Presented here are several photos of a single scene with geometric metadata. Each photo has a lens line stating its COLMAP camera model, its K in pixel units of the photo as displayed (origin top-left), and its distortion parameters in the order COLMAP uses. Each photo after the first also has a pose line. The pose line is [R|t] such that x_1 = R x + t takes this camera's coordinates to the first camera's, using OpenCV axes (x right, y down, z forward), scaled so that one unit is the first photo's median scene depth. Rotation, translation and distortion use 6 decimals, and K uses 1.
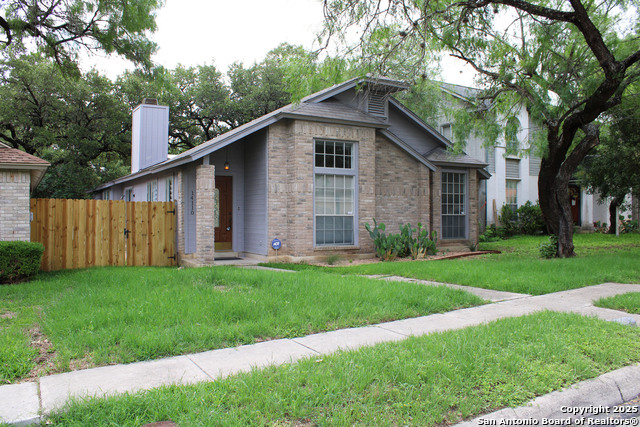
lens RADIAL K [[534.4, 0, 322.1], [0, 534.4, 212.6], [0, 0, 1]] dist [-0.150127, 0.119960]
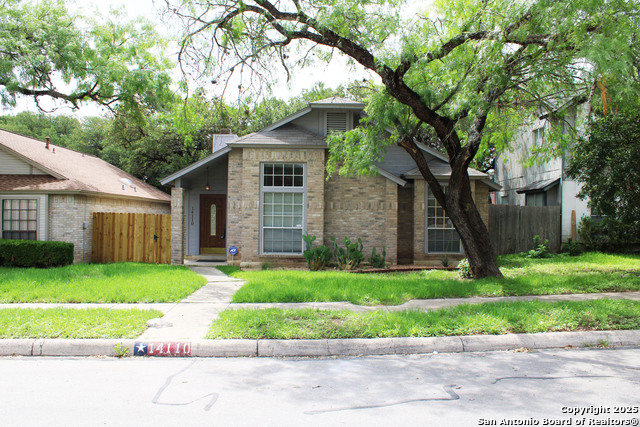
lens RADIAL K [[534.4, 0, 320.8], [0, 534.4, 214.0], [0, 0, 1]] dist [-0.150127, 0.119960]
pose [[0.871776, 0.005214, -0.489876, 0.655385], [-0.008703, 0.999950, -0.004846, -0.019723], [0.489827, 0.008488, 0.871778, 0.036714]]
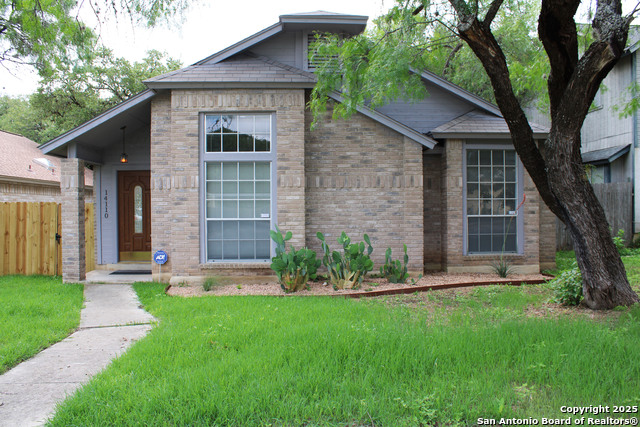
lens RADIAL K [[534.4, 0, 317.9], [0, 534.4, 213.1], [0, 0, 1]] dist [-0.150127, 0.119960]
pose [[0.883598, -0.003557, -0.468232, 0.442973], [0.009467, 0.999902, 0.010268, -0.009456], [0.468150, -0.013505, 0.883546, 0.426508]]
